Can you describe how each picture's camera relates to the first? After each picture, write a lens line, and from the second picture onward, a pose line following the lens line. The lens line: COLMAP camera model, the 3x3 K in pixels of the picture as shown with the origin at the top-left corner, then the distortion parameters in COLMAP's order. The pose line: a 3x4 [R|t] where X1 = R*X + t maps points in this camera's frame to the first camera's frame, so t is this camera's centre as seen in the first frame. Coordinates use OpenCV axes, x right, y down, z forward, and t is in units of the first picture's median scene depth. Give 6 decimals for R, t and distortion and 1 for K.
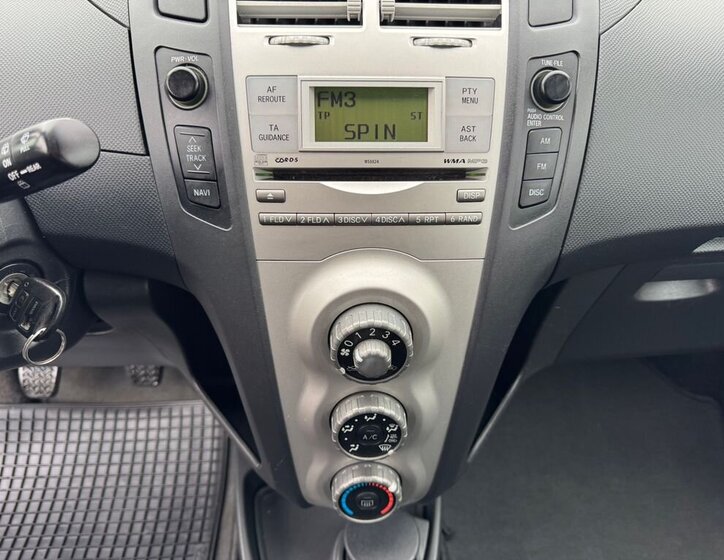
lens RADIAL K [[529.7, 0, 361.3], [0, 529.7, 277.1], [0, 0, 1]] dist [0.000455, -0.030118]
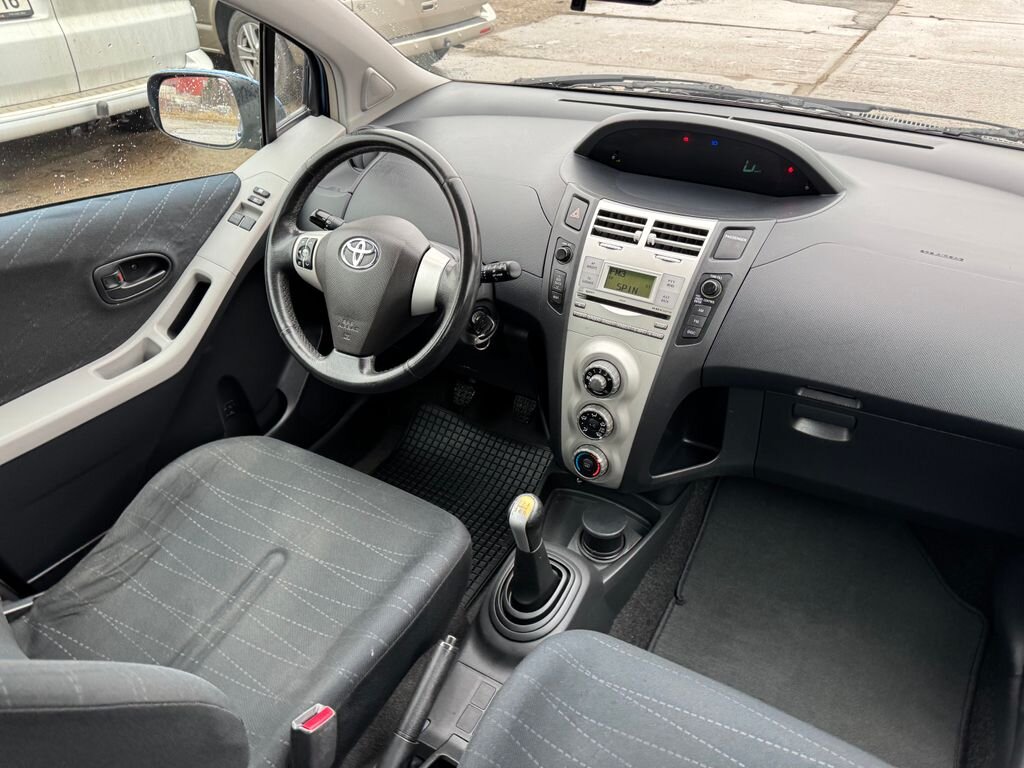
lens RADIAL K [[704.6, 0, 507.5], [0, 704.6, 375.3], [0, 0, 1]] dist [0.018348, -0.002629]
pose [[0.830080, 0.280711, -0.481839, 1.159294], [-0.325229, 0.945588, -0.009400, 0.278685], [0.452983, 0.164511, 0.876209, -1.852502]]
